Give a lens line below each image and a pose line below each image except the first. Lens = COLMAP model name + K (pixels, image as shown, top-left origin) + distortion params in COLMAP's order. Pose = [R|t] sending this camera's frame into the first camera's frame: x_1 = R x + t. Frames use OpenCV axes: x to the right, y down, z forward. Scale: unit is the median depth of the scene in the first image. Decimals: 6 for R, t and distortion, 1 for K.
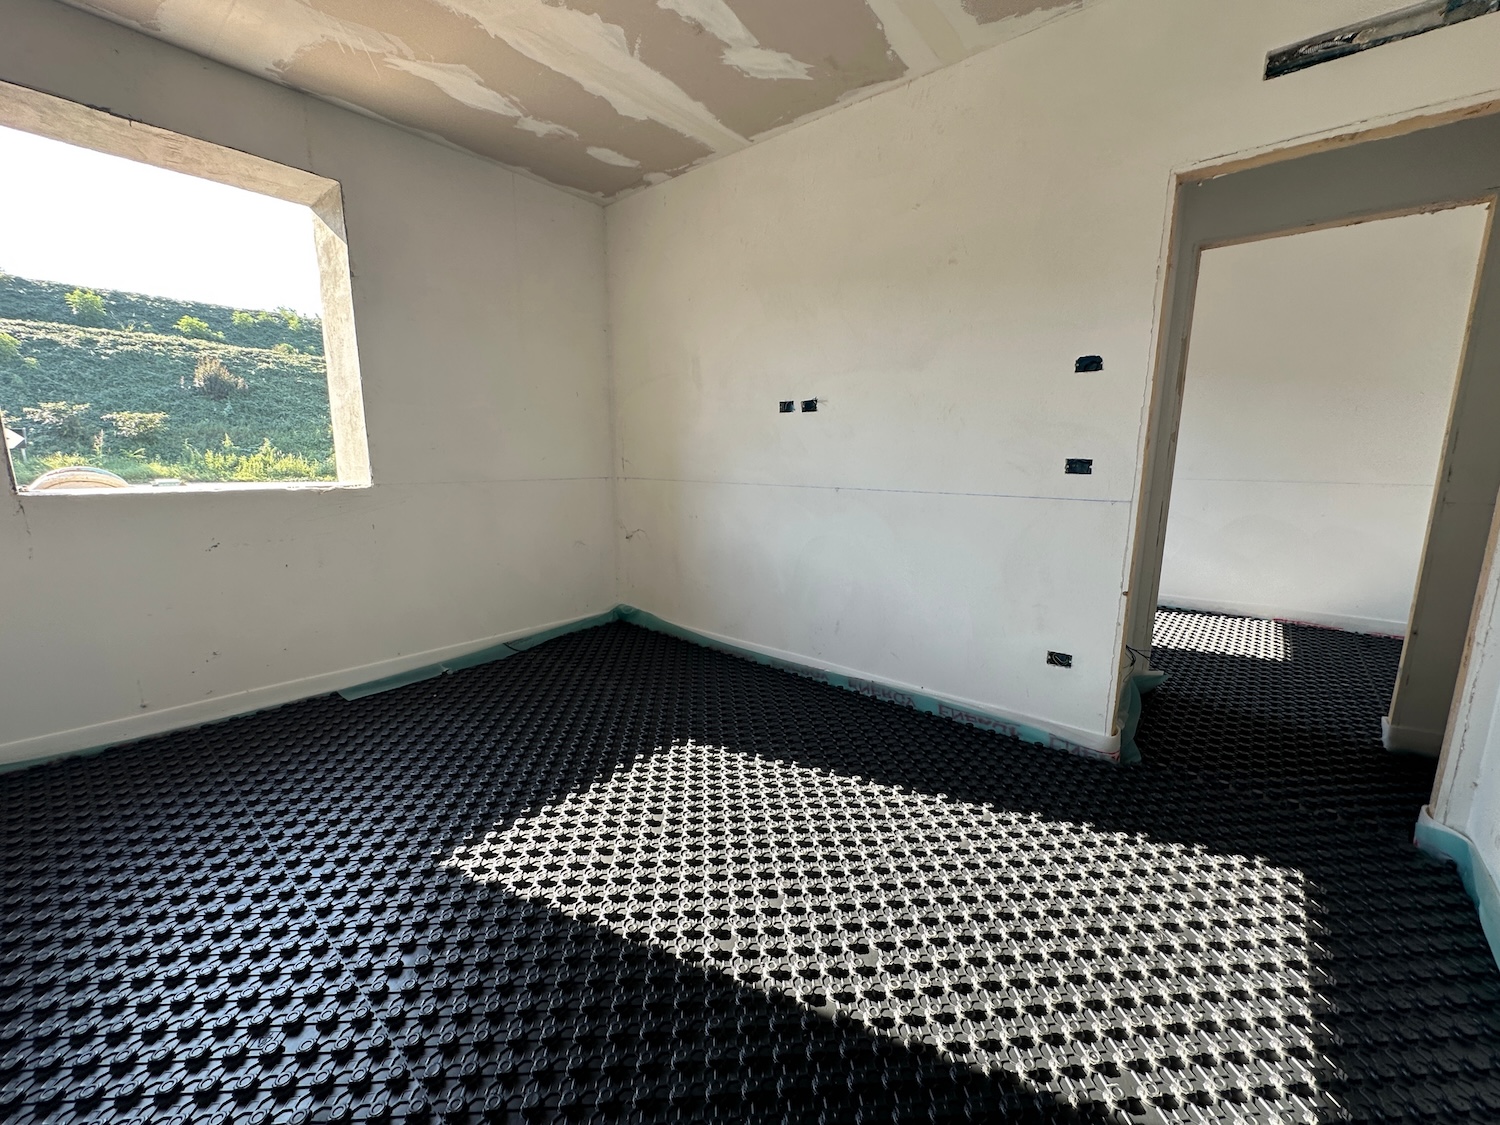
lens RADIAL K [[611.8, 0, 761.7], [0, 611.8, 564.6], [0, 0, 1]] dist [-0.000747, 0.000196]
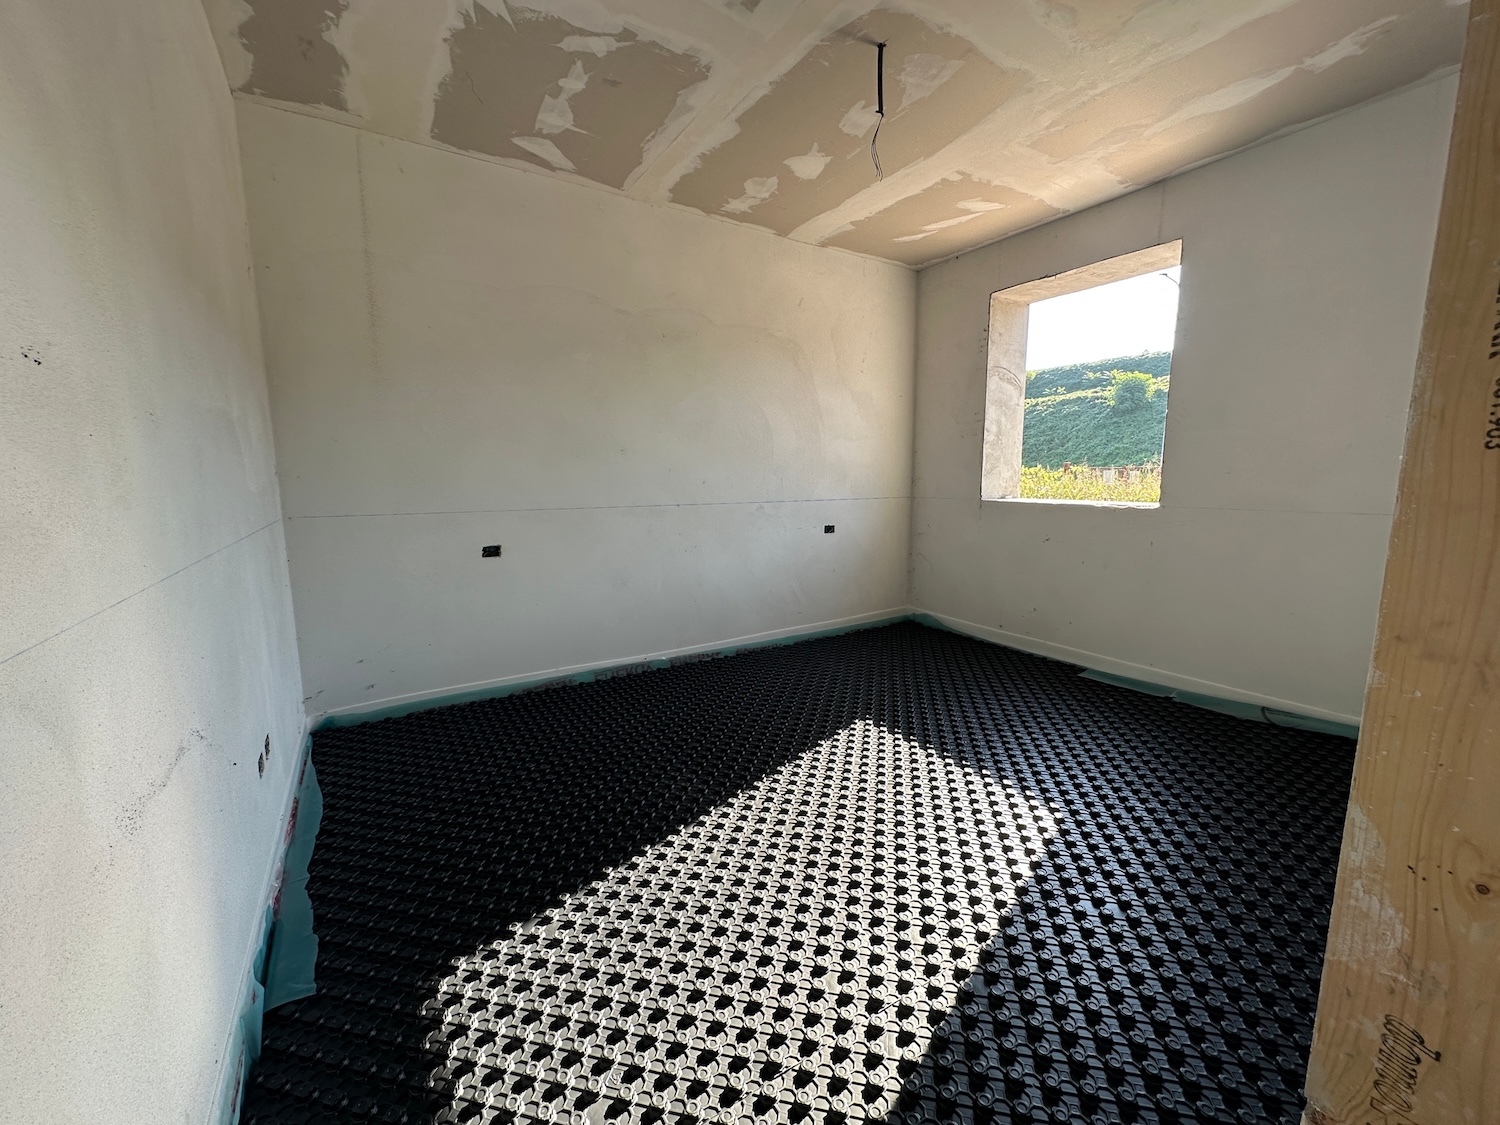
lens RADIAL K [[611.8, 0, 745.5], [0, 611.8, 579.2], [0, 0, 1]] dist [-0.000747, 0.000196]
pose [[-0.317713, 0.154136, -0.935575, 0.674997], [-0.166725, 0.962244, 0.215148, -0.121576], [0.933414, 0.224340, -0.280019, 0.660861]]
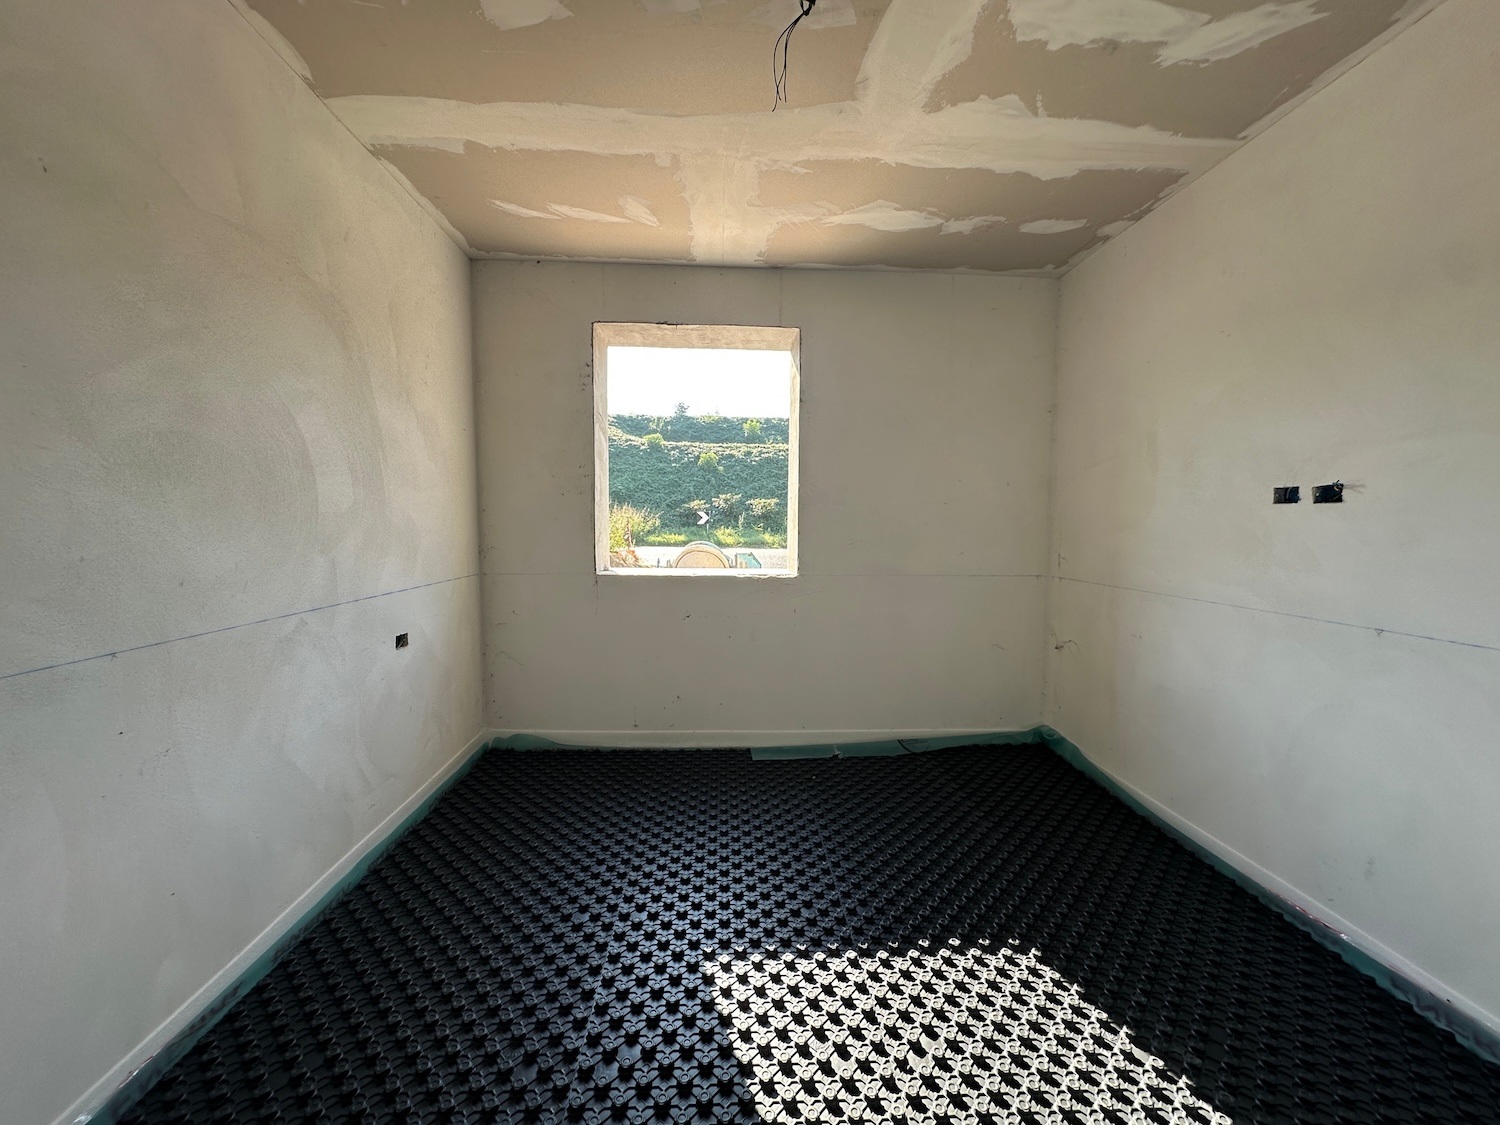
lens RADIAL K [[611.8, 0, 755.0], [0, 611.8, 562.7], [0, 0, 1]] dist [-0.000747, 0.000196]
pose [[0.678626, 0.050131, -0.732771, 0.152224], [-0.135615, 0.989067, -0.057929, -0.077972], [0.721856, 0.138687, 0.678005, 0.166824]]
